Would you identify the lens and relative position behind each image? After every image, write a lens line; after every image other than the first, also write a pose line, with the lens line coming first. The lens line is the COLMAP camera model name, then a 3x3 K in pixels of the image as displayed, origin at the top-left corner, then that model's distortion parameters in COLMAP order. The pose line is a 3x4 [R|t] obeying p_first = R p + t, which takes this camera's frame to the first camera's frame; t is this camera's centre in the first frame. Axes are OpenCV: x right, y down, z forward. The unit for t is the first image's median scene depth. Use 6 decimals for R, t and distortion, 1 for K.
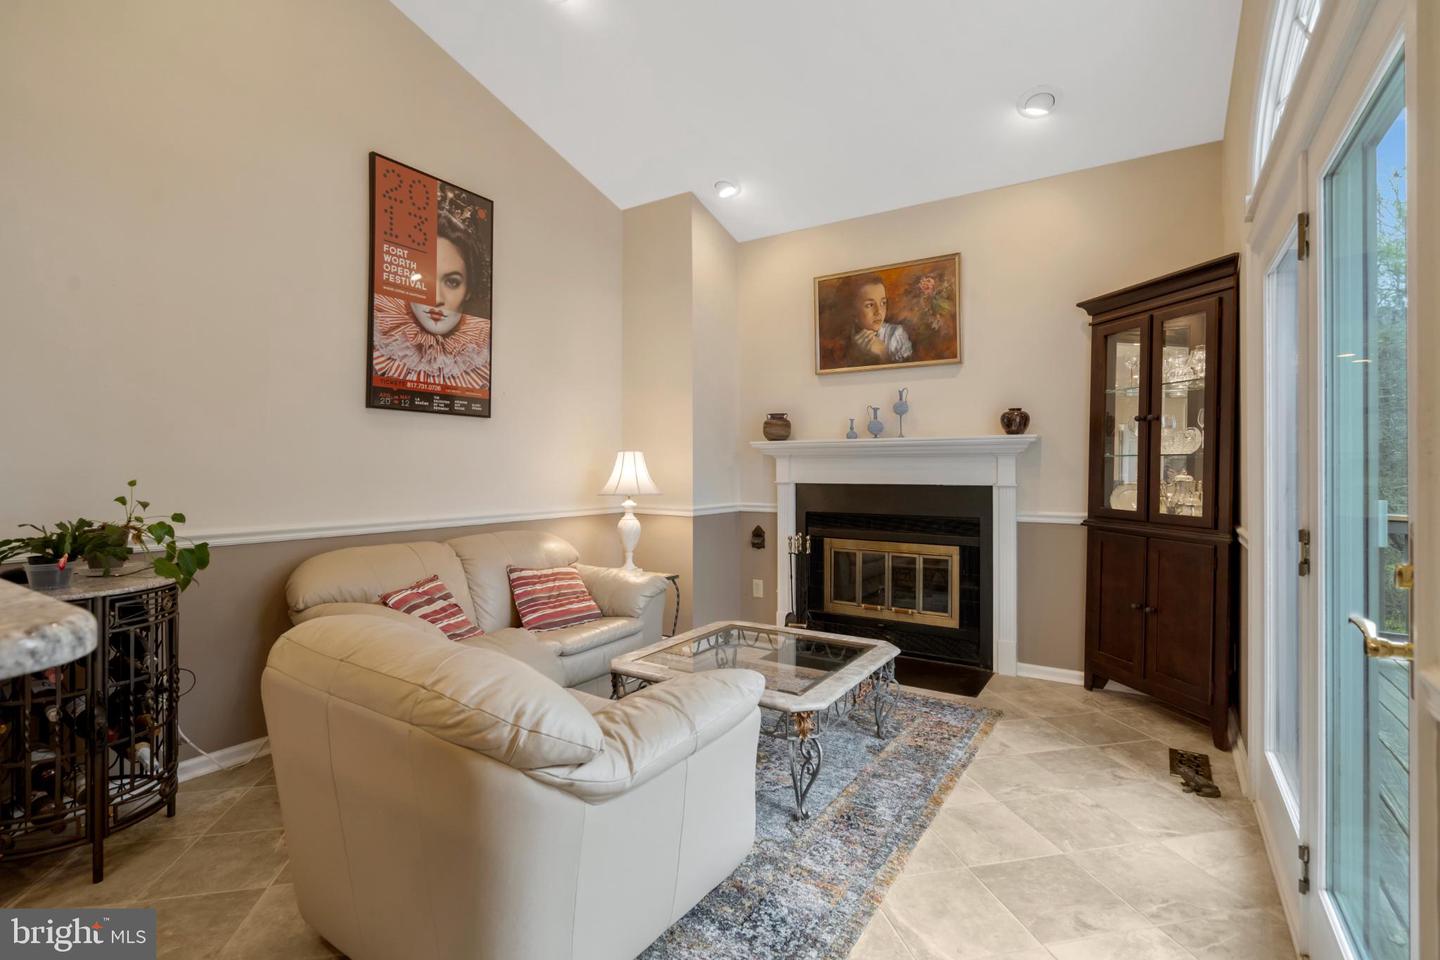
lens RADIAL K [[674.0, 0, 726.7], [0, 674.0, 472.3], [0, 0, 1]] dist [-0.004935, -0.000174]
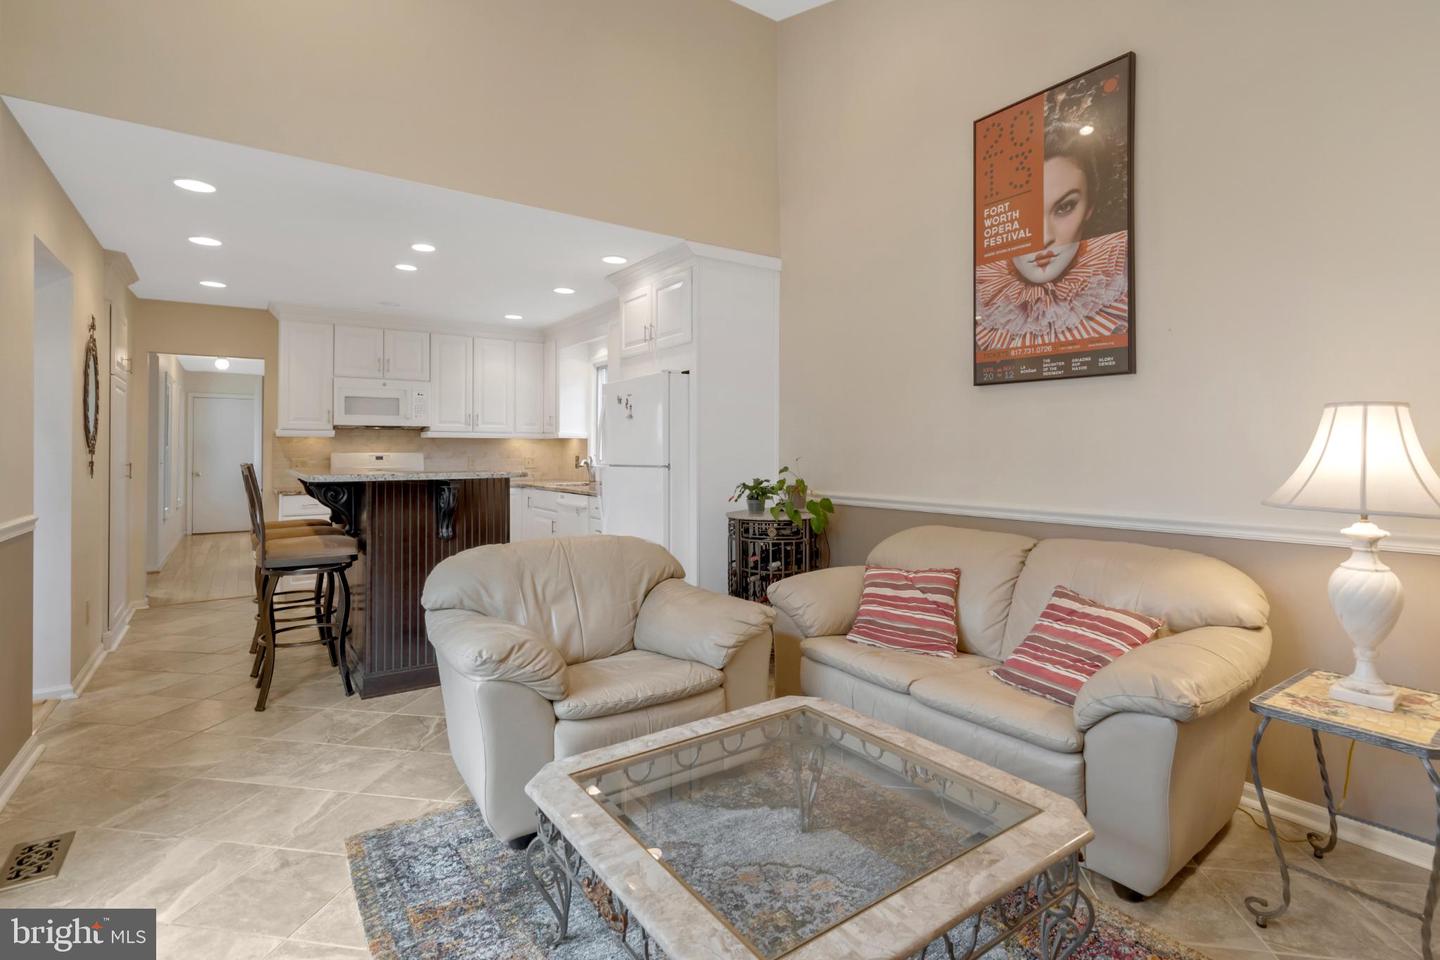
lens RADIAL K [[677.5, 0, 719.9], [0, 677.5, 450.3], [0, 0, 1]] dist [-0.000406, -0.000051]
pose [[-0.376744, -0.003208, -0.926312, 0.414025], [-0.007261, 0.999974, -0.000510, -0.000274], [0.926289, 0.006533, -0.376758, 0.833351]]
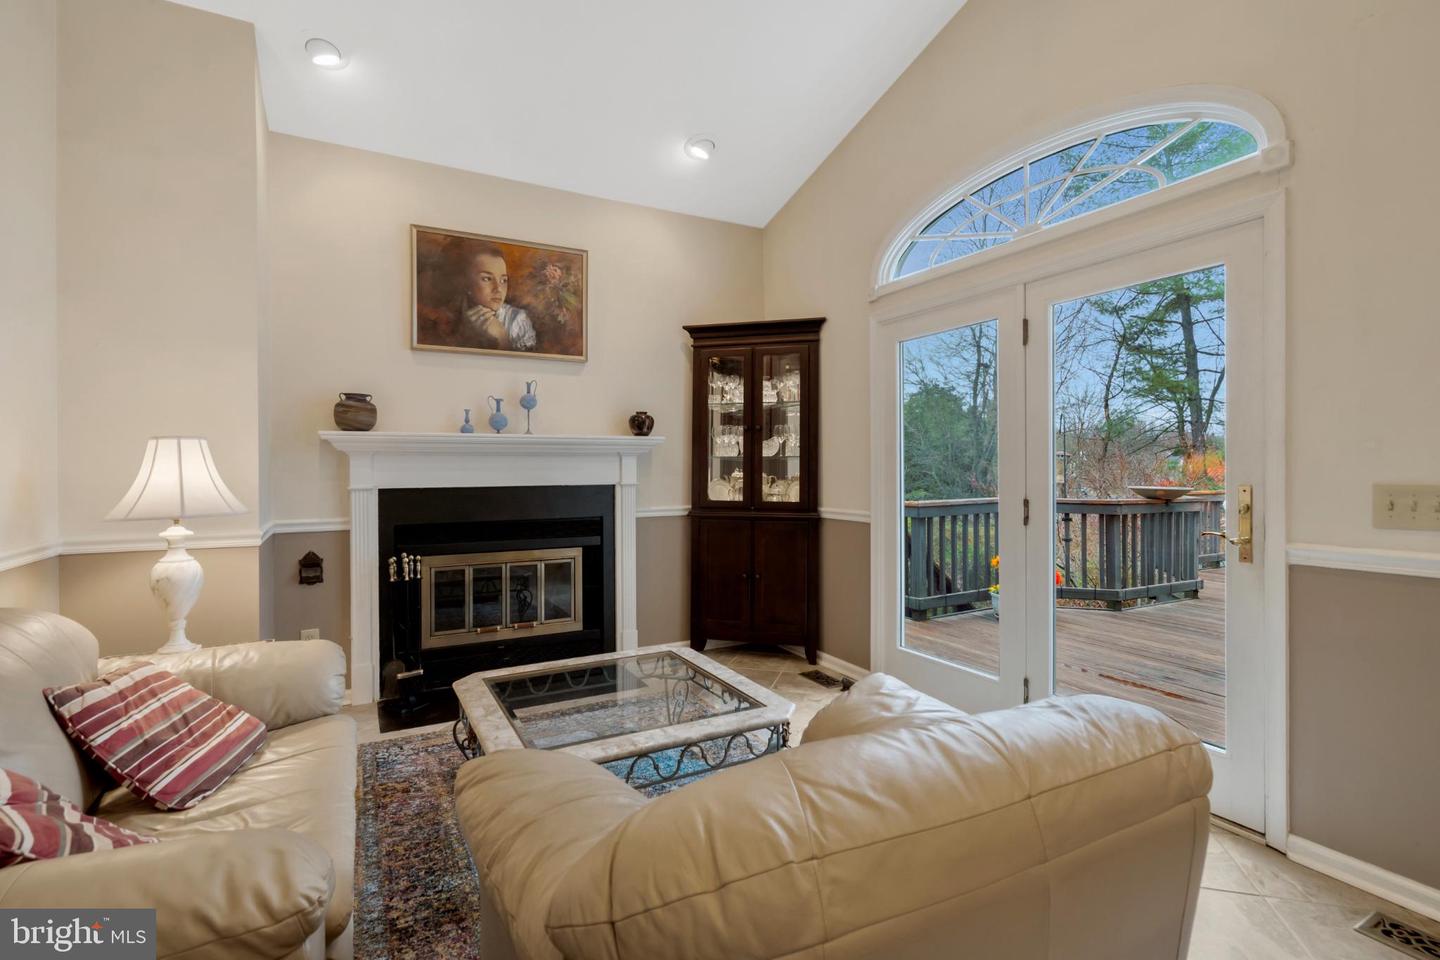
lens RADIAL K [[674.0, 0, 726.7], [0, 674.0, 472.3], [0, 0, 1]] dist [-0.004935, -0.000174]
pose [[0.472409, -0.006984, 0.881352, -0.441502], [0.011955, 0.999927, 0.001515, 0.001533], [-0.881299, 0.009820, 0.472458, 0.357739]]
